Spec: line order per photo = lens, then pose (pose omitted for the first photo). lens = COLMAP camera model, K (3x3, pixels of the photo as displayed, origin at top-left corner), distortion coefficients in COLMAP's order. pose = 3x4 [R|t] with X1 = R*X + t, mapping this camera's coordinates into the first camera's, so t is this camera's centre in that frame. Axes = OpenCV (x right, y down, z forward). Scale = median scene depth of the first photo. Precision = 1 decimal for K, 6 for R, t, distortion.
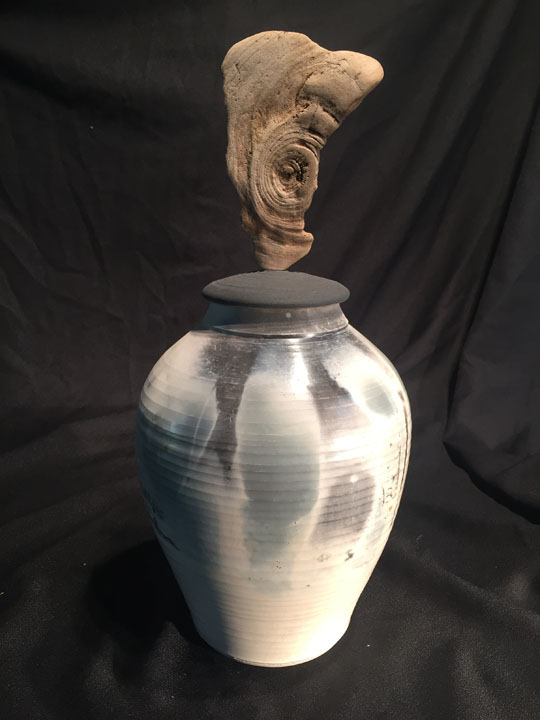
lens RADIAL K [[635.9, 0, 269.3], [0, 635.9, 362.3], [0, 0, 1]] dist [0.082741, -0.147187]
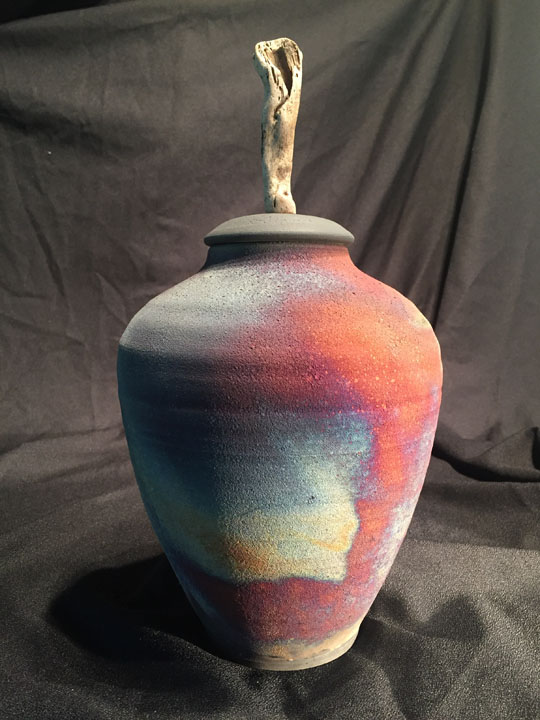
lens RADIAL K [[635.9, 0, 273.2], [0, 635.9, 356.2], [0, 0, 1]] dist [0.082741, -0.147187]
pose [[0.993967, -0.041330, 0.101596, -0.044151], [0.054473, 0.989989, -0.130208, 0.099049], [-0.095197, 0.134956, 0.986268, 0.019822]]
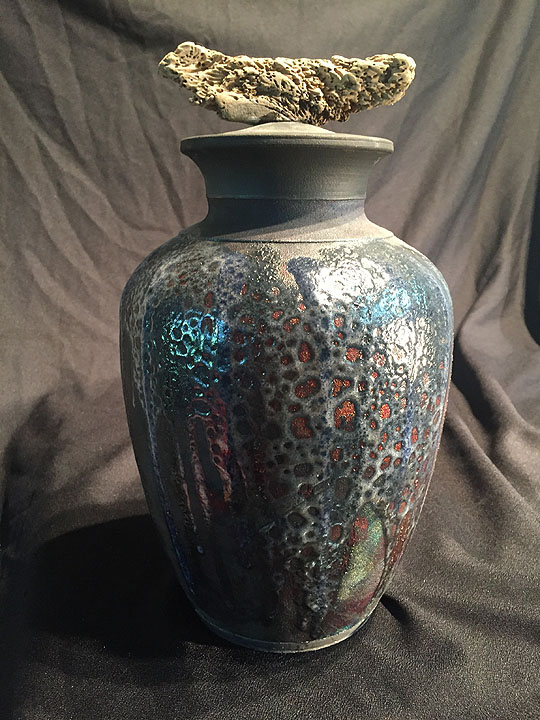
lens RADIAL K [[635.9, 0, 280.1], [0, 635.9, 360.9], [0, 0, 1]] dist [0.082741, -0.147187]
pose [[0.959816, -0.077295, 0.269775, -0.406691], [0.073145, 0.996997, 0.025420, 0.041785], [-0.270930, -0.004666, 0.962588, 0.054712]]
